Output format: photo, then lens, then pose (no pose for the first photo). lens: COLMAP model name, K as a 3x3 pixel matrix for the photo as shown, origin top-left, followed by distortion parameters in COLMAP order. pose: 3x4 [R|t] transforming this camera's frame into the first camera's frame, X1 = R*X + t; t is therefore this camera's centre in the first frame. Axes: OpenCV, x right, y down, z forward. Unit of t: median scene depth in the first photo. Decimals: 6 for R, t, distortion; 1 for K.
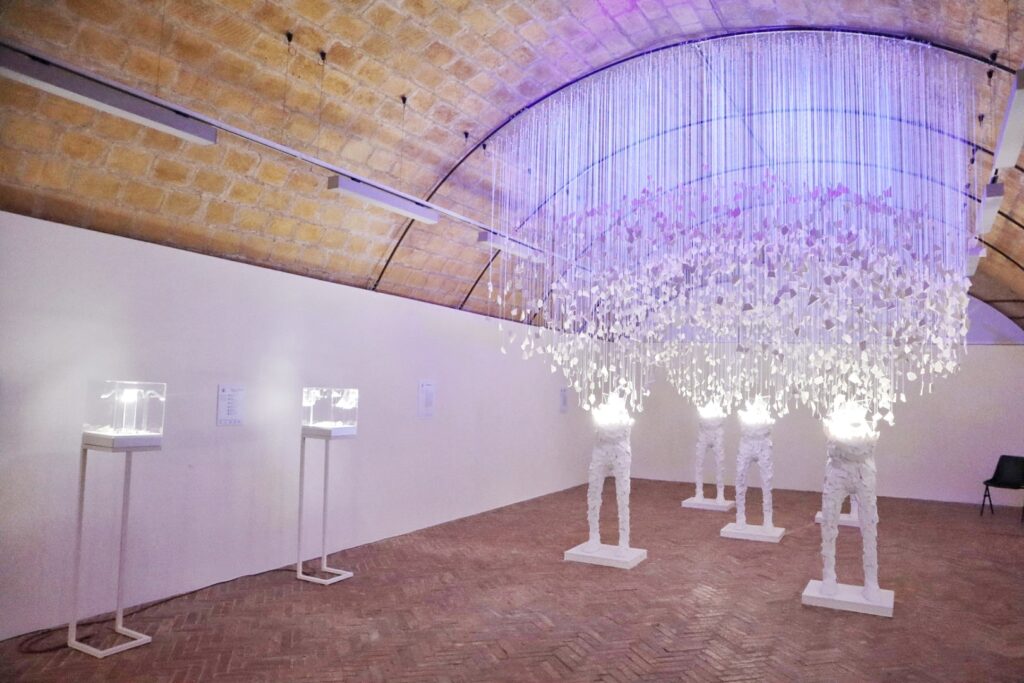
lens RADIAL K [[738.4, 0, 508.8], [0, 738.4, 344.5], [0, 0, 1]] dist [-0.098472, 0.066216]
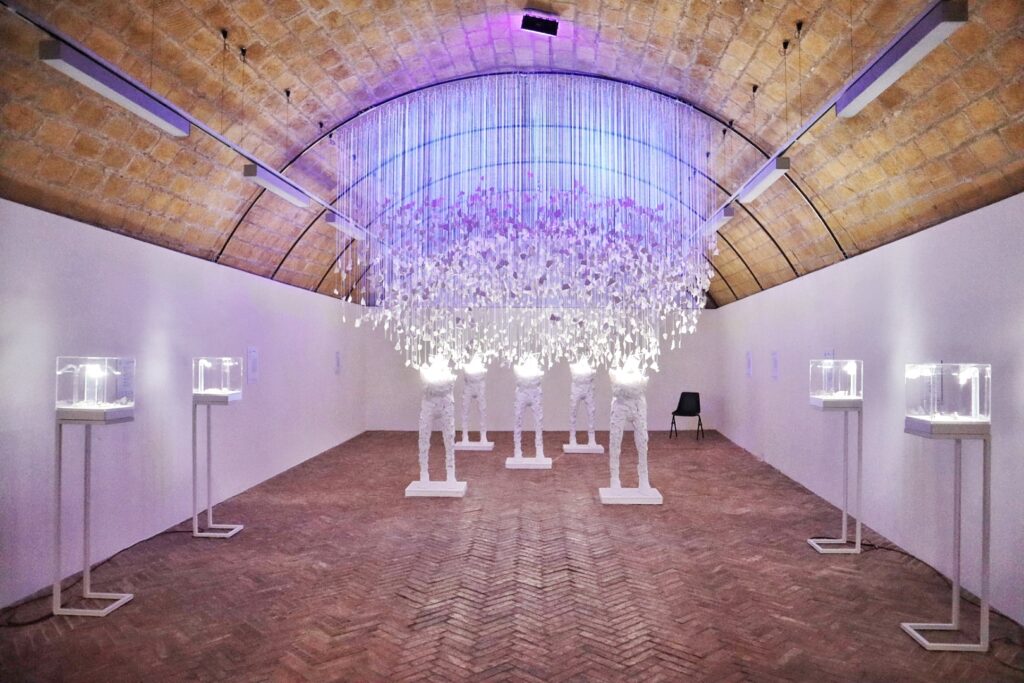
lens RADIAL K [[738.4, 0, 517.6], [0, 738.4, 342.8], [0, 0, 1]] dist [-0.098472, 0.066216]
pose [[0.891687, -0.022264, 0.452105, -0.338510], [-0.001430, 0.998646, 0.052000, -0.017625], [-0.452651, -0.047014, 0.890447, -0.144732]]
